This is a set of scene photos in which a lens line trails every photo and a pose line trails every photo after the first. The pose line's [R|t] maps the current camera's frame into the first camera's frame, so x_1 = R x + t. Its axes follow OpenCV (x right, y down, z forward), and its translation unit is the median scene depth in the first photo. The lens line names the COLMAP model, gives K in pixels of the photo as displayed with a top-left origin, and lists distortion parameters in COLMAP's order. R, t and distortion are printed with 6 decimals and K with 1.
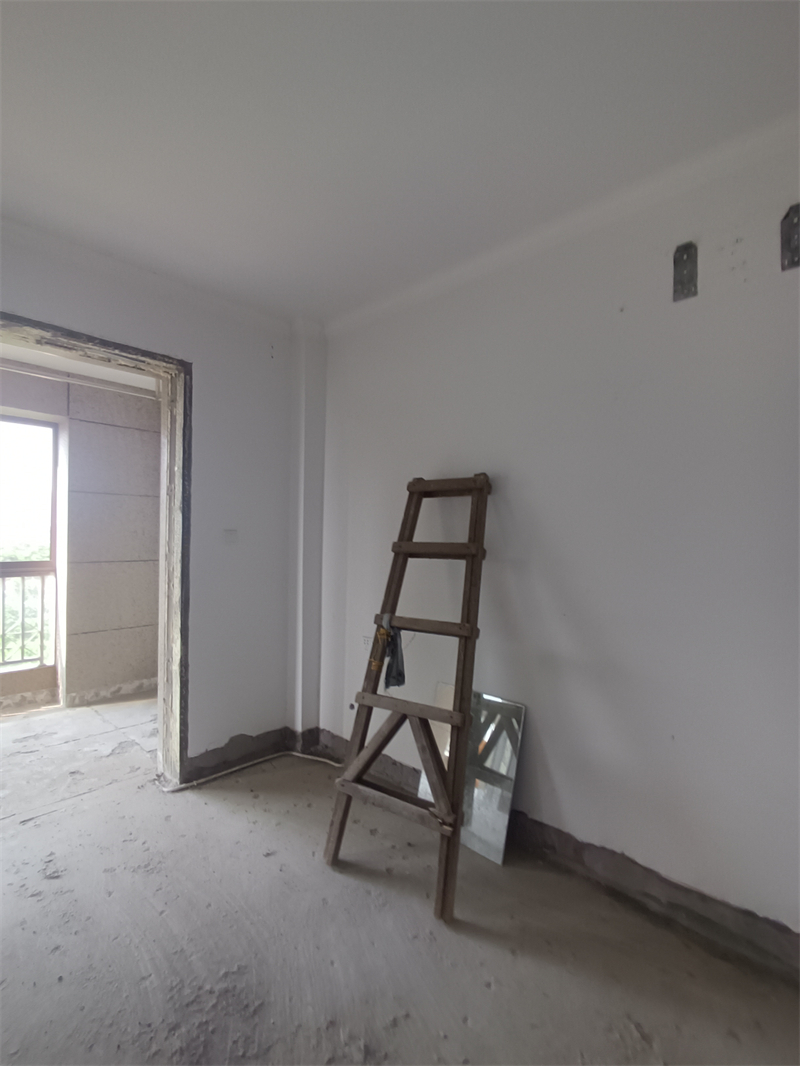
lens RADIAL K [[489.1, 0, 400.6], [0, 489.1, 532.0], [0, 0, 1]] dist [-0.009252, 0.005219]
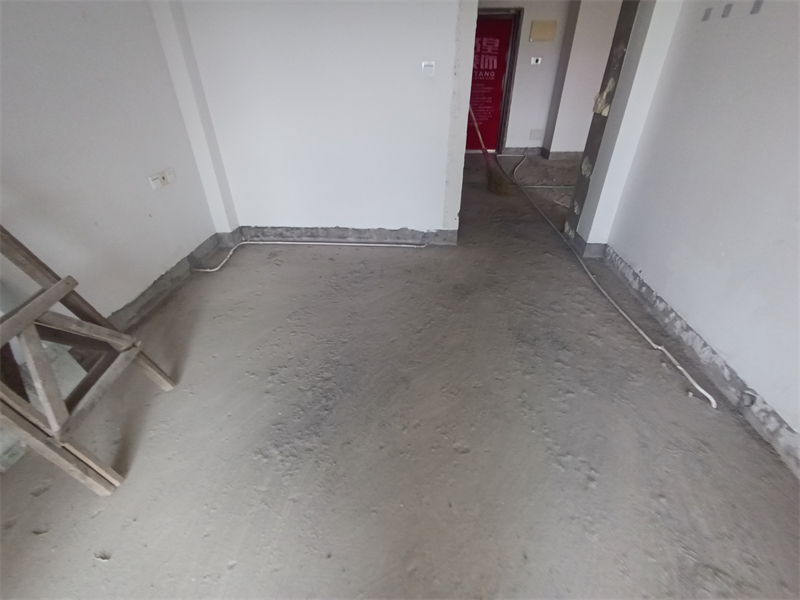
lens RADIAL K [[367.1, 0, 396.8], [0, 367.1, 303.9], [0, 0, 1]] dist [-0.009252, 0.005219]
pose [[-0.621800, -0.437764, 0.649405, -1.084944], [-0.000854, 0.829573, 0.558398, -0.027735], [-0.783176, 0.346657, -0.516202, 1.108030]]
